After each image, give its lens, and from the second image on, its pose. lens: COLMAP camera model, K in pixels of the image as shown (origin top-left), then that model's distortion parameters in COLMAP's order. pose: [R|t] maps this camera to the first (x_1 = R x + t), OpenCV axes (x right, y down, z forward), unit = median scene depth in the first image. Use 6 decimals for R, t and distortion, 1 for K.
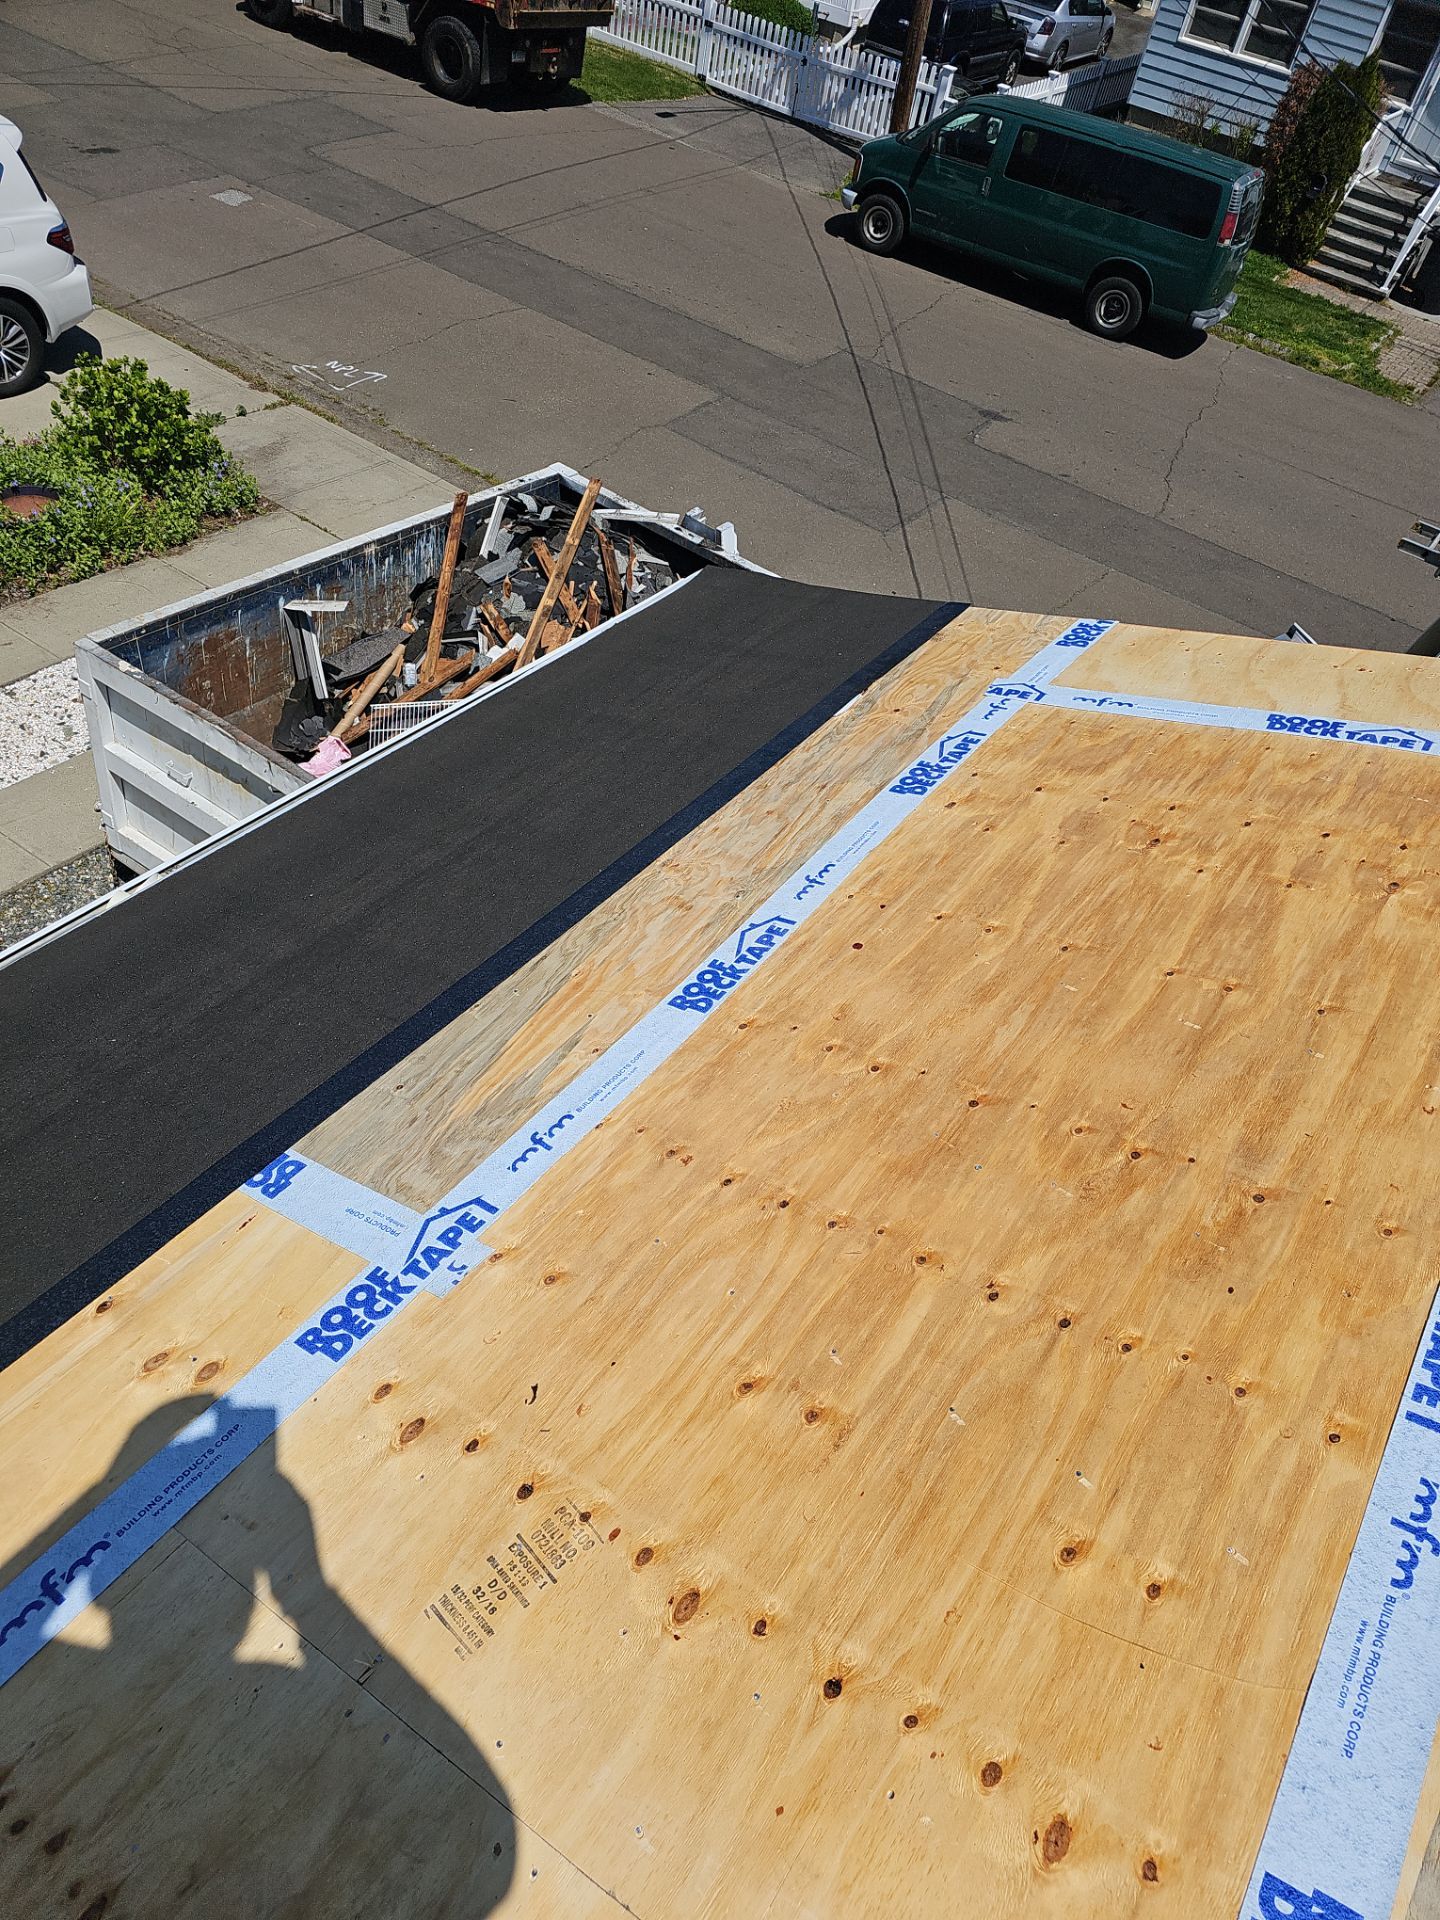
lens RADIAL K [[1375.1, 0, 679.9], [0, 1375.1, 1024.7], [0, 0, 1]] dist [0.046494, -0.041805]
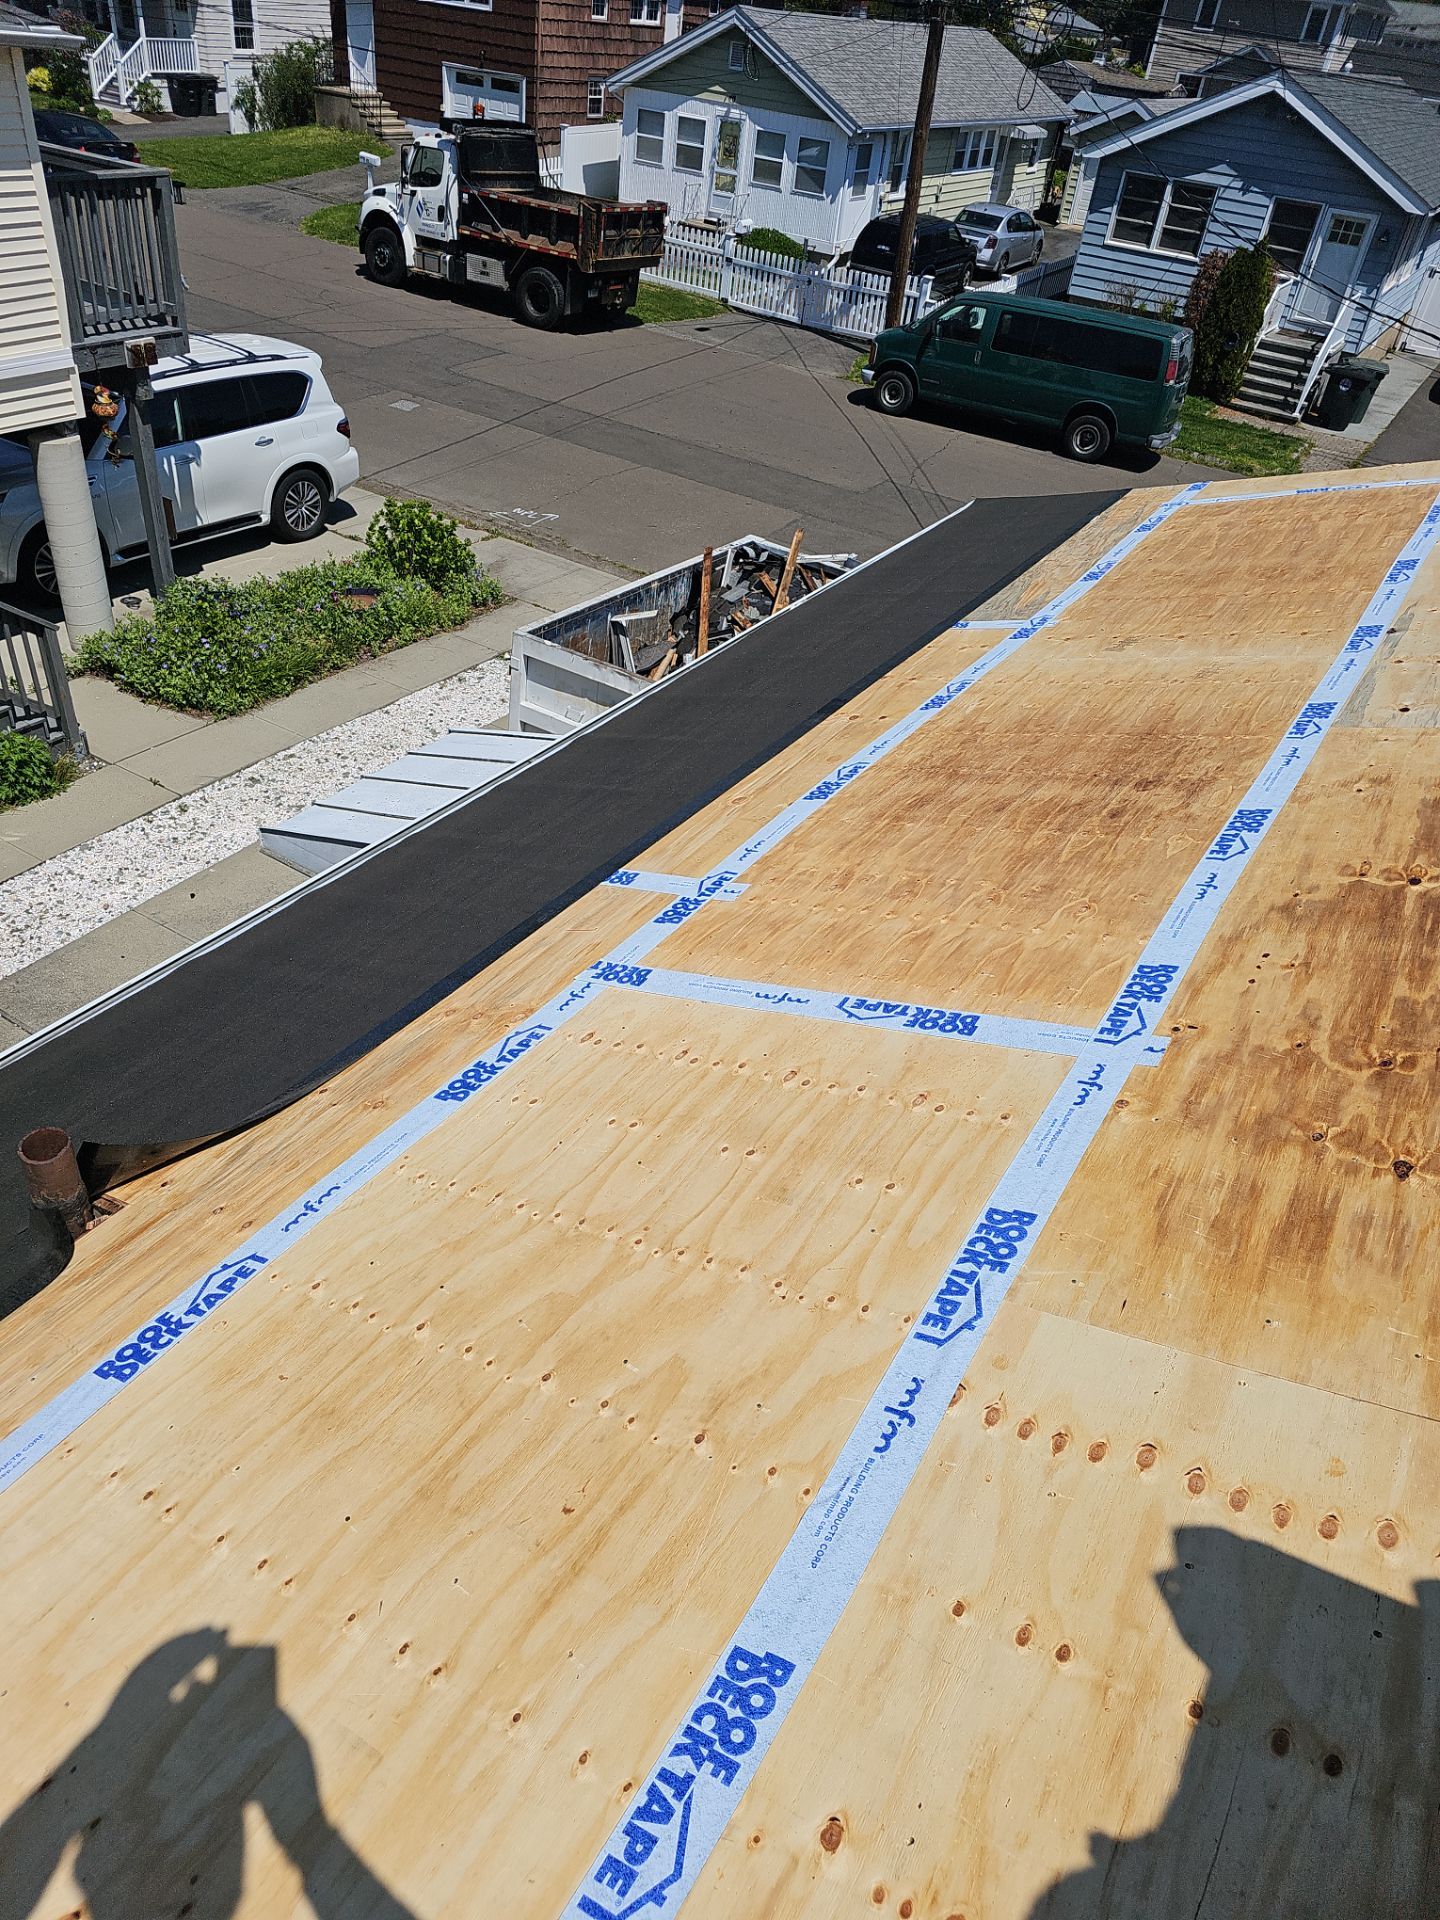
lens RADIAL K [[1291.2, 0, 714.8], [0, 1291.2, 952.0], [0, 0, 1]] dist [0.066521, -0.062214]
pose [[0.997192, -0.074596, 0.006617, -0.059626], [0.074791, 0.987461, -0.139022, 0.075386], [0.003837, 0.139127, 0.990267, -0.101518]]
